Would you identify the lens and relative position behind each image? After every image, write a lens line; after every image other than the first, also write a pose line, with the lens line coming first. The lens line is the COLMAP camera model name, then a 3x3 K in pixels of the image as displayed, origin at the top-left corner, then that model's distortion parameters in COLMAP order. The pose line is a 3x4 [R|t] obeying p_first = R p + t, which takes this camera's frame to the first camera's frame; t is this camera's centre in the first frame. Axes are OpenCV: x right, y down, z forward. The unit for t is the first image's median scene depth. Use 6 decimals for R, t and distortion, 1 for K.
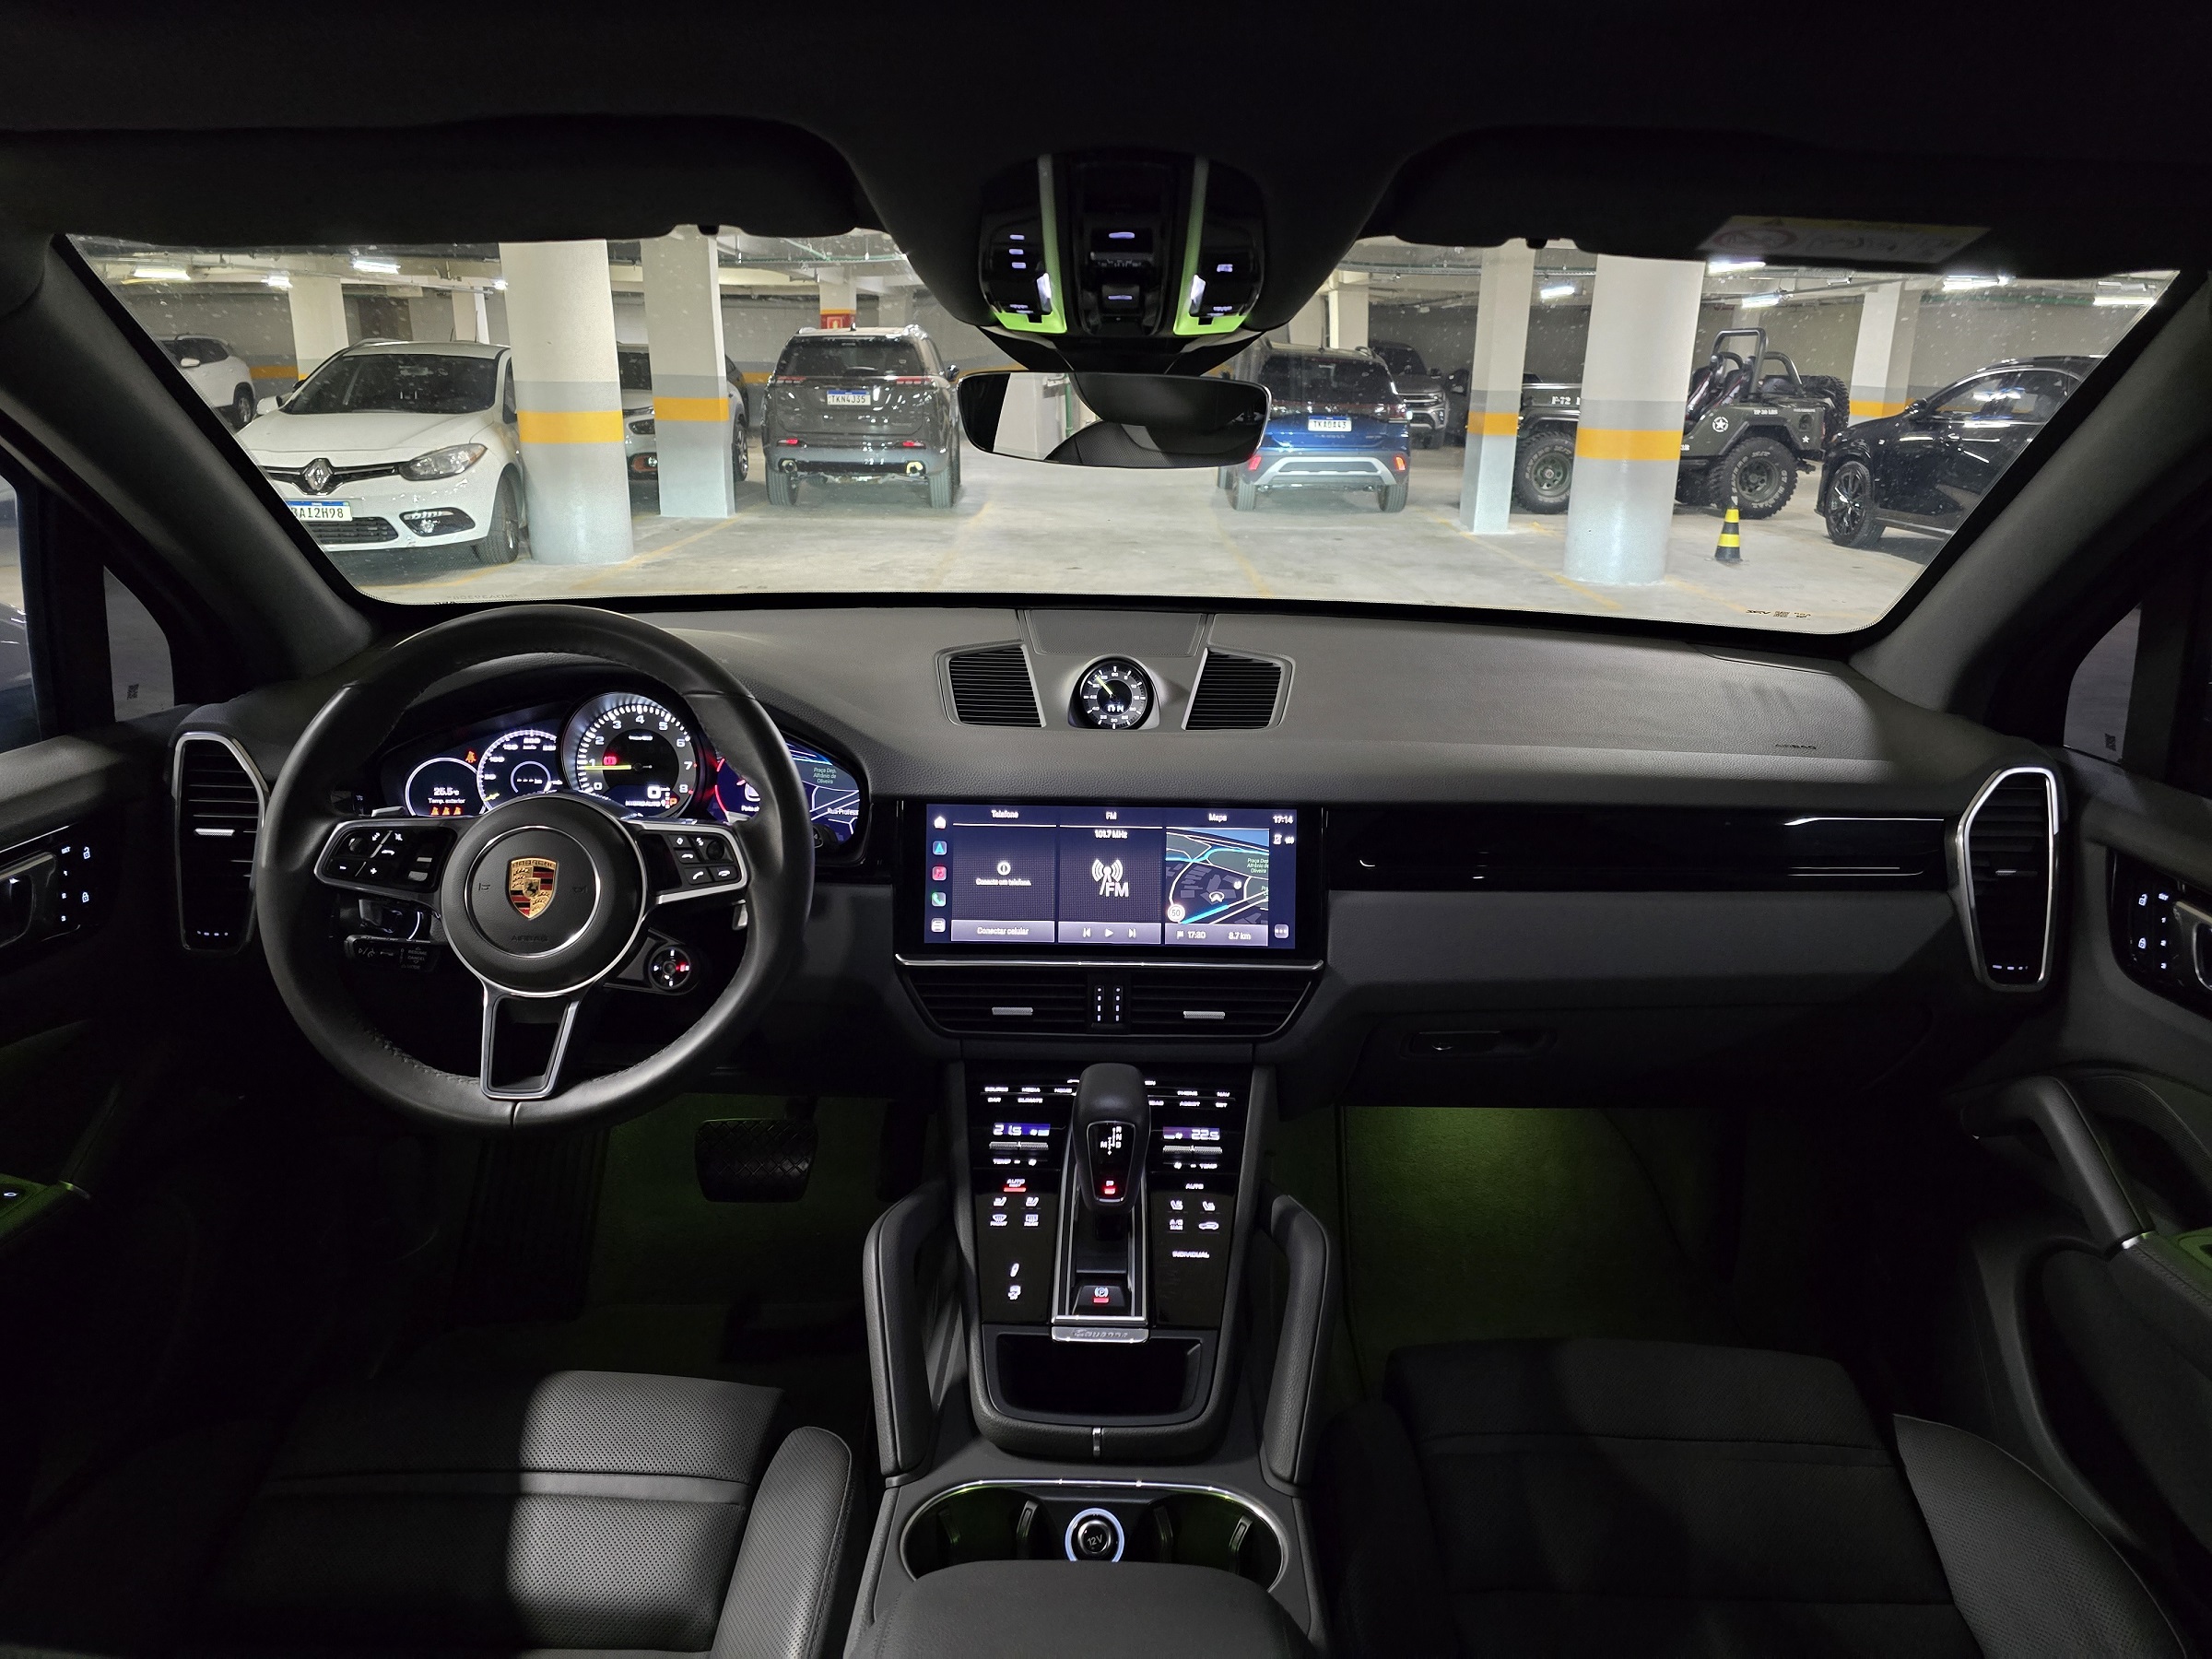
lens RADIAL K [[1465.5, 0, 1126.3], [0, 1465.5, 833.6], [0, 0, 1]] dist [0.059217, -0.053250]
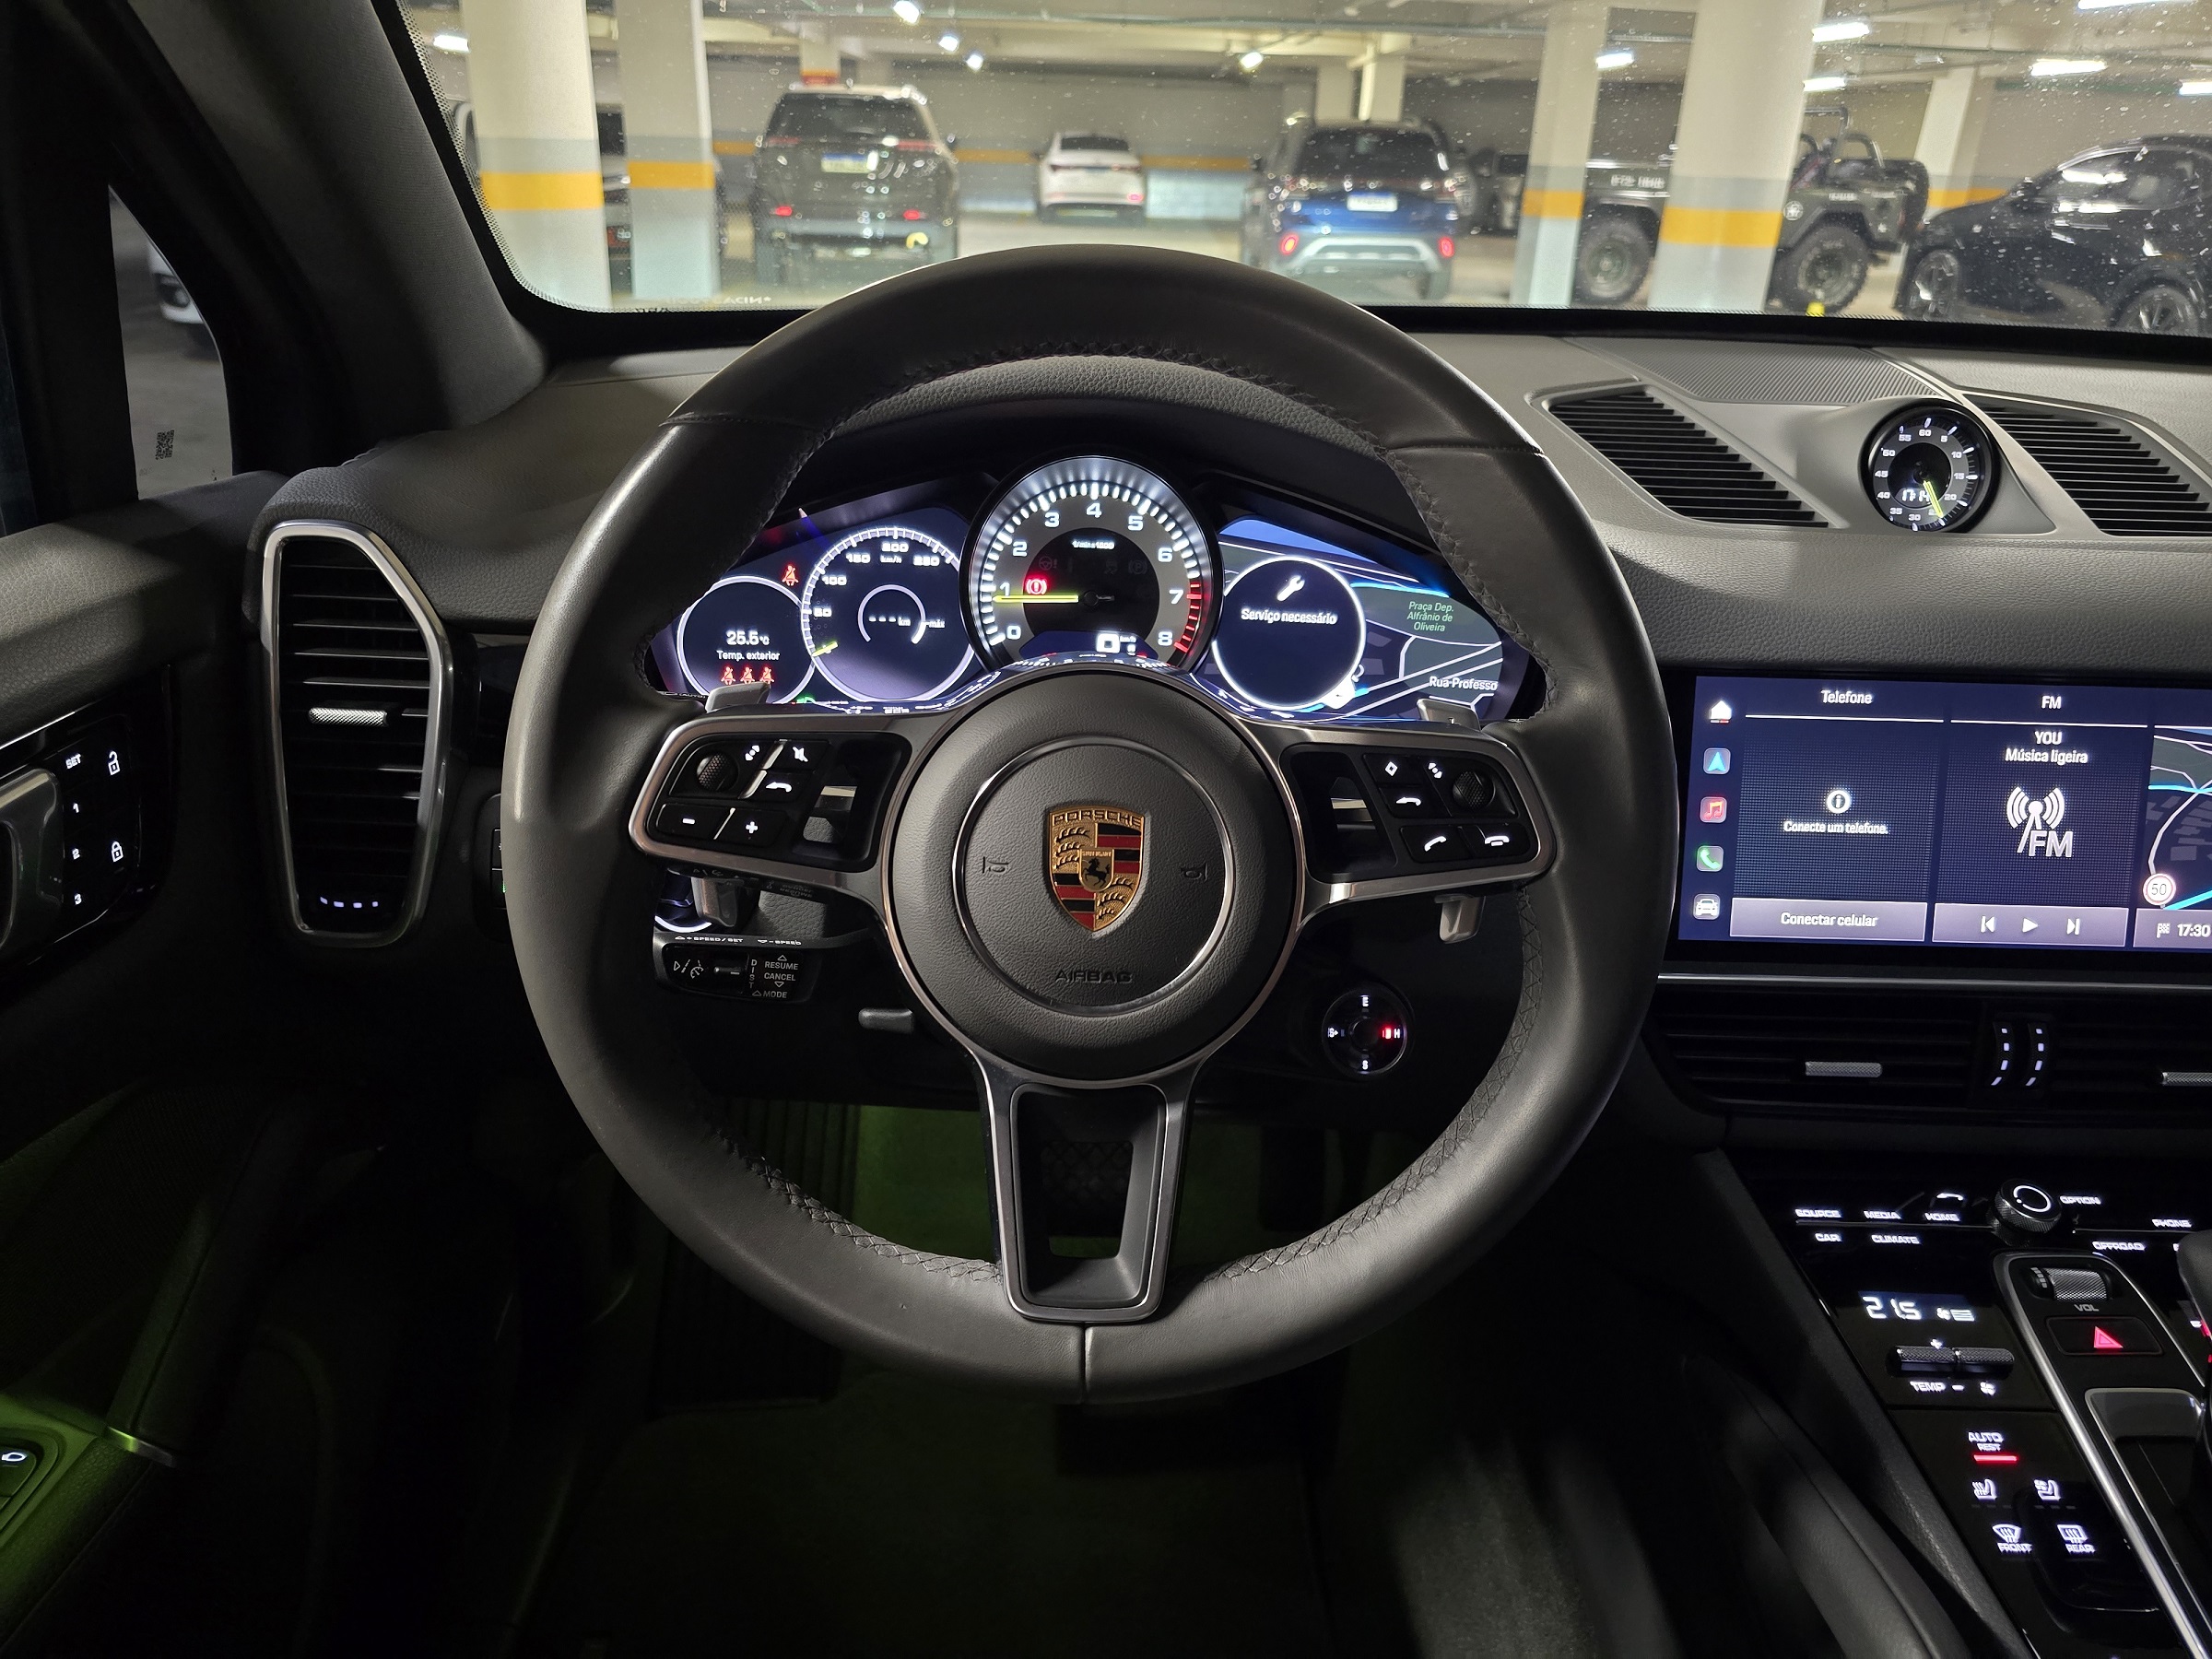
lens RADIAL K [[1465.5, 0, 1097.6], [0, 1465.5, 819.1], [0, 0, 1]] dist [0.059217, -0.053250]
pose [[0.999896, 0.011078, 0.009268, -0.333617], [-0.012074, 0.993248, 0.115384, -0.026435], [-0.007927, -0.115484, 0.993278, 0.447399]]
